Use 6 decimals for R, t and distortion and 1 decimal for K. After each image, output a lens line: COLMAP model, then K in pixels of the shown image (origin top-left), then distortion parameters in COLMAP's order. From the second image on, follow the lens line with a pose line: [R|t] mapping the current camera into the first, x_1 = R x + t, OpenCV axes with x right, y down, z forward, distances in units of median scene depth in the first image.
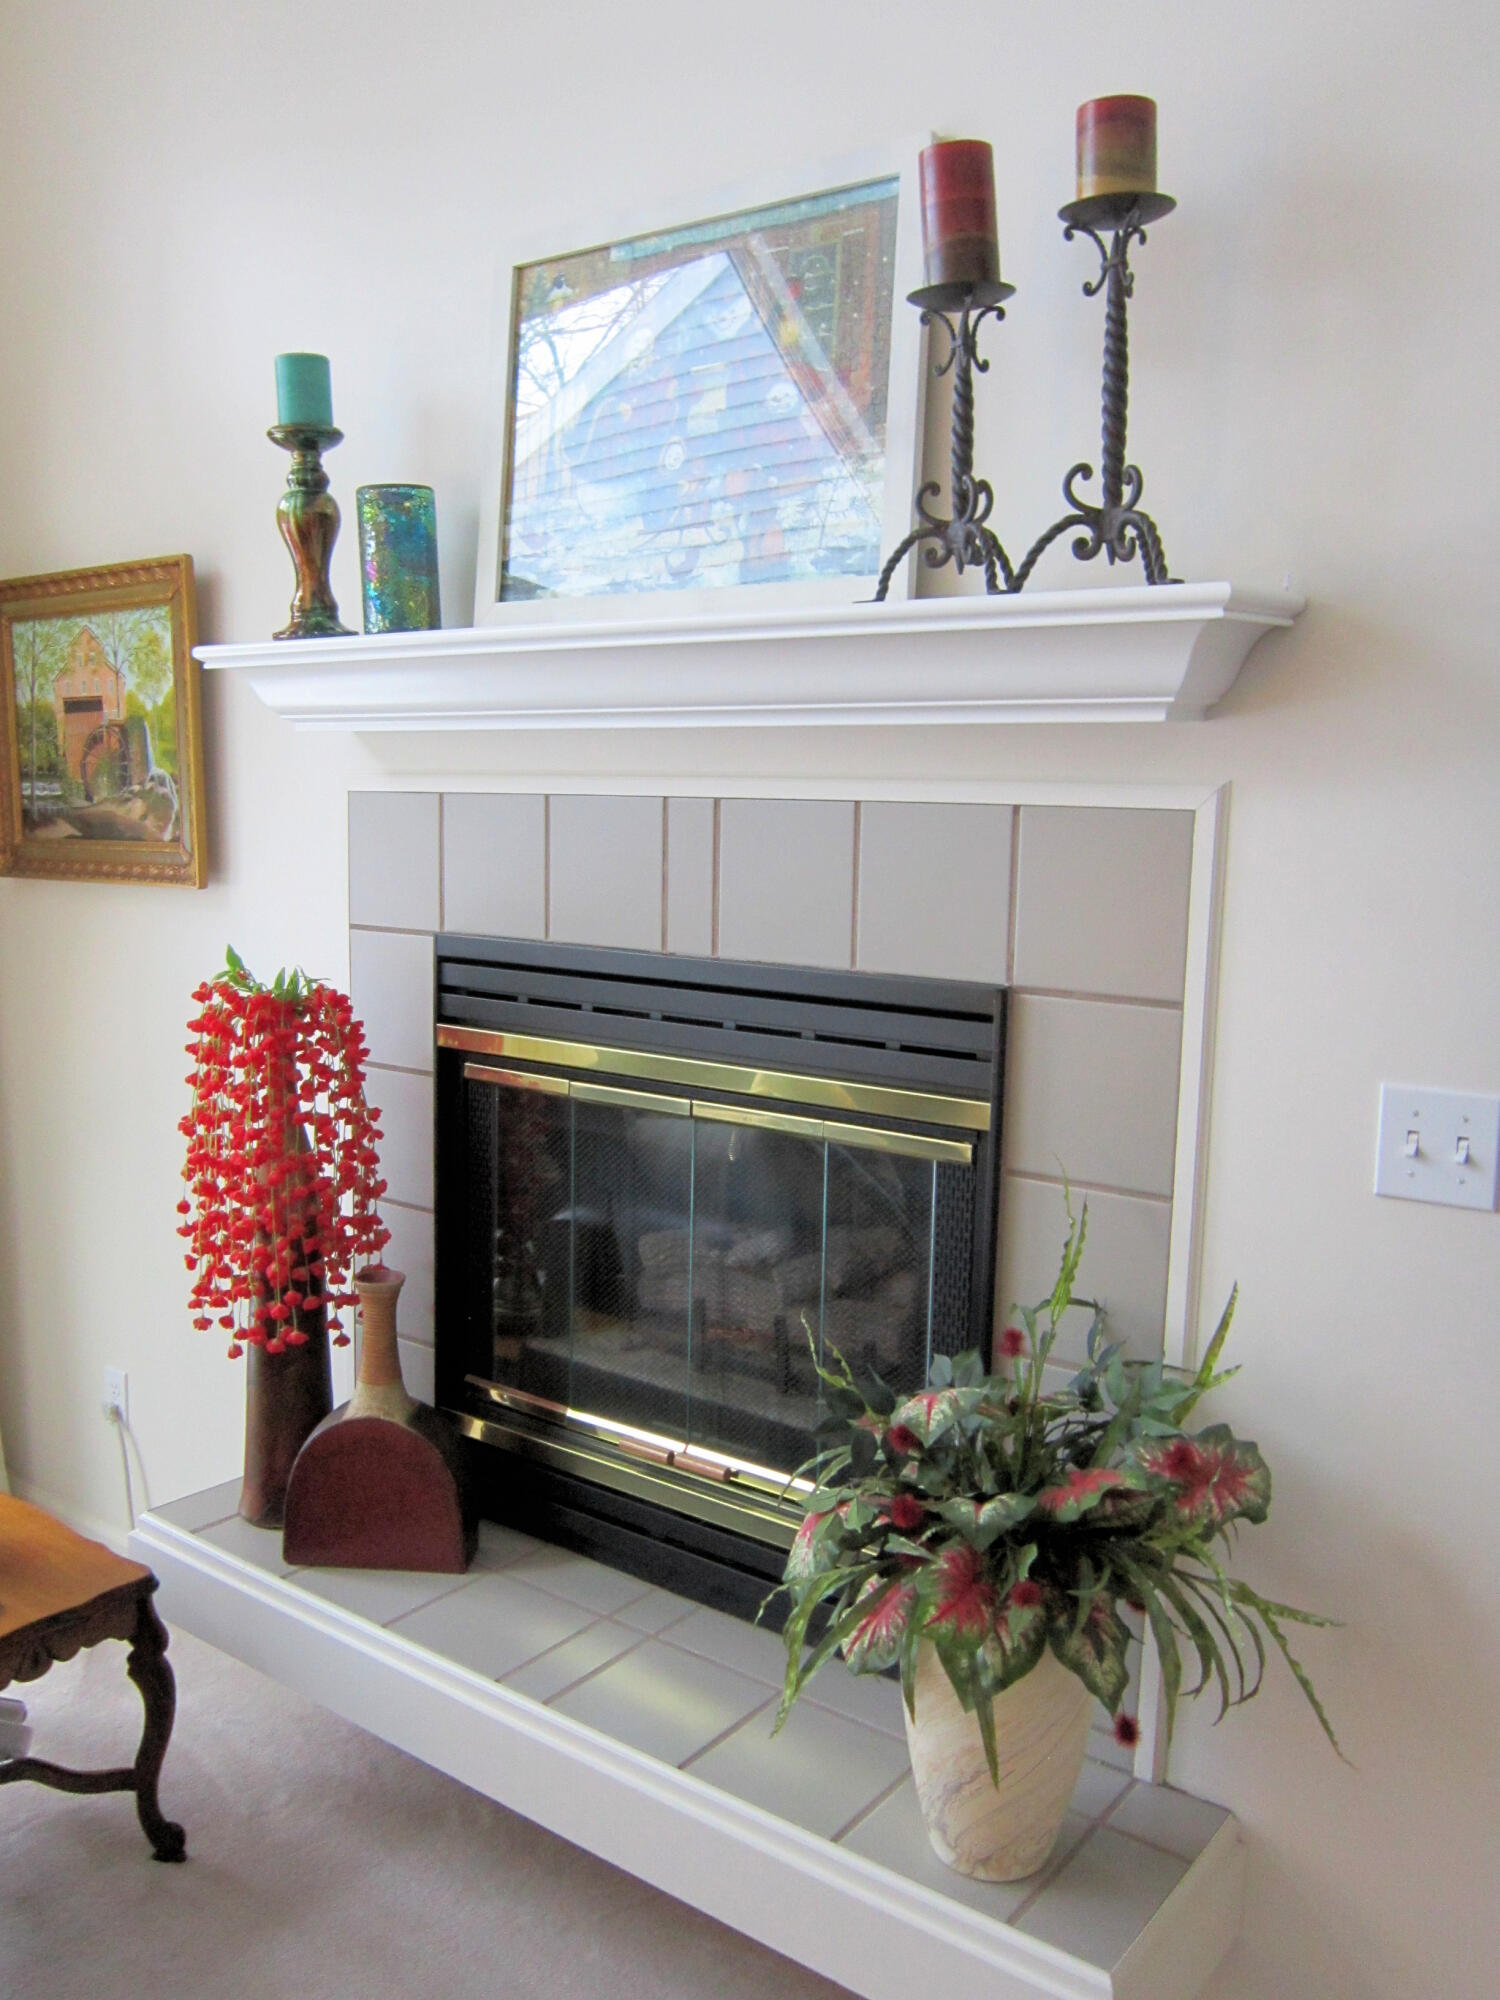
lens RADIAL K [[1628.0, 0, 750.0], [0, 1628.0, 1000.0], [0, 0, 1]] dist [-0.057099, 0.087958]
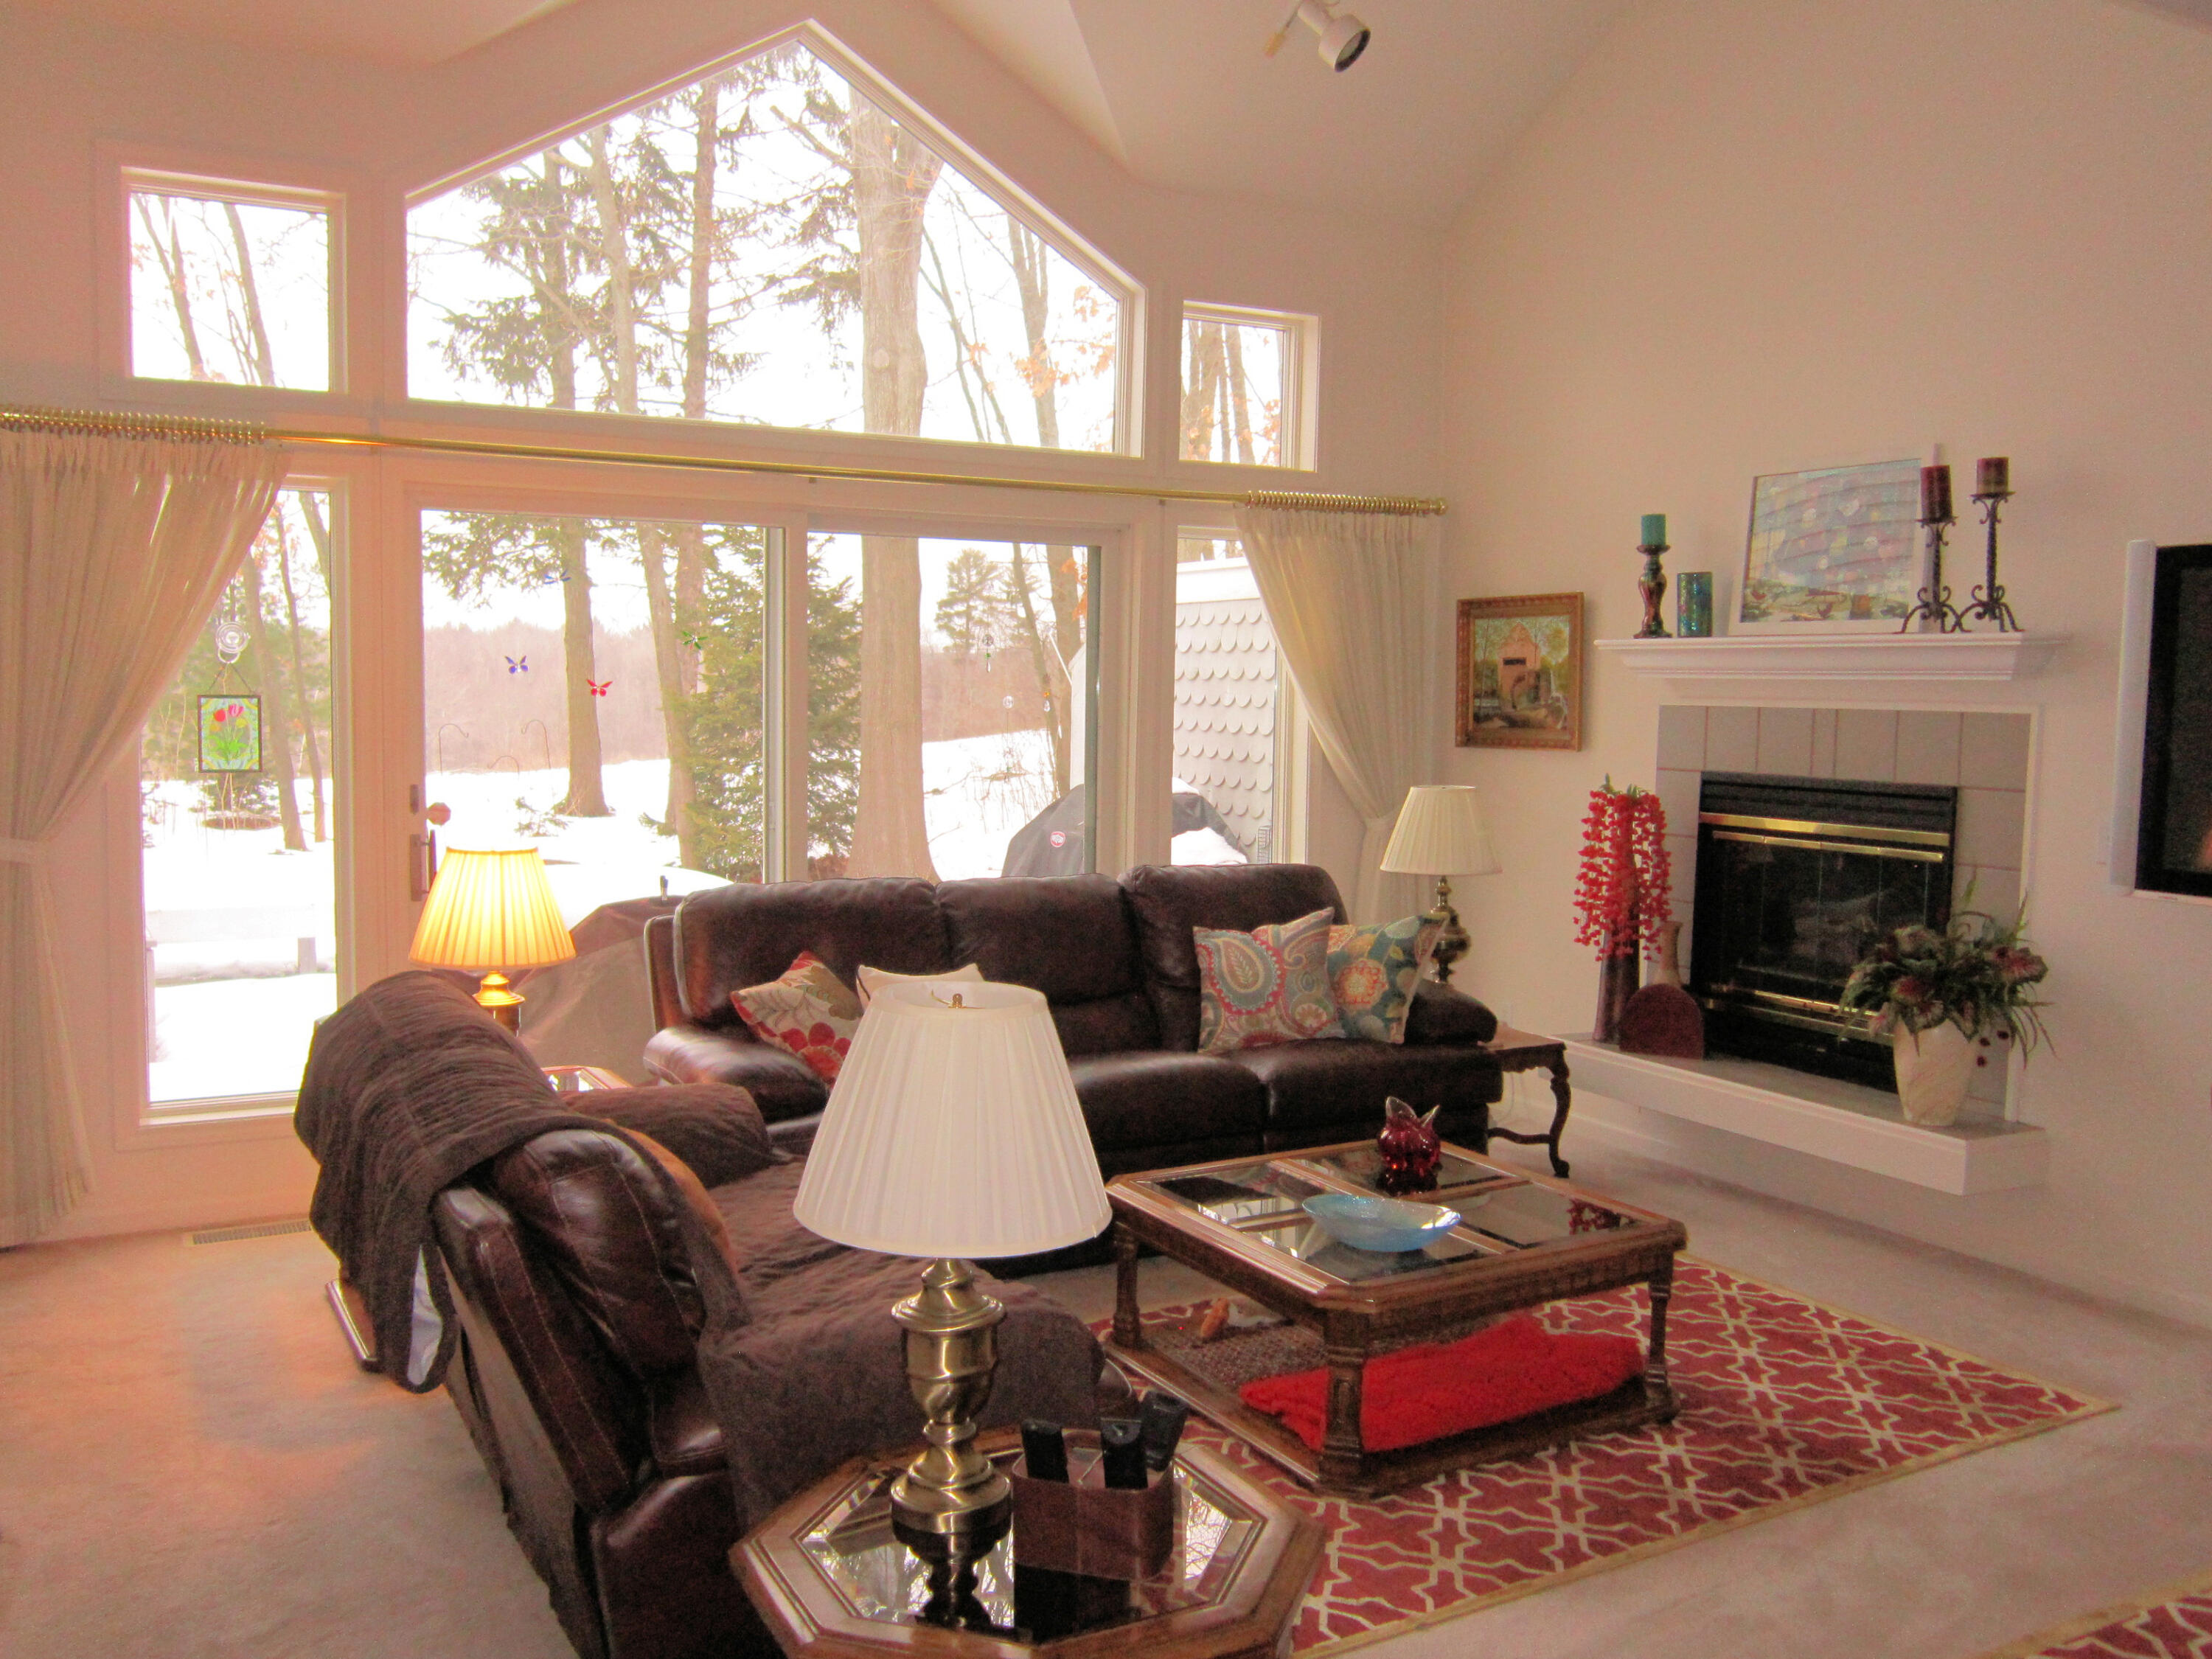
lens RADIAL K [[1800.5, 0, 1180.6], [0, 1800.5, 828.9], [0, 0, 1]] dist [-0.057099, 0.087958]
pose [[0.919479, 0.034099, -0.391657, 0.109895], [-0.058863, 0.996942, -0.051392, 0.205187], [0.388707, 0.070308, 0.918675, -1.498788]]
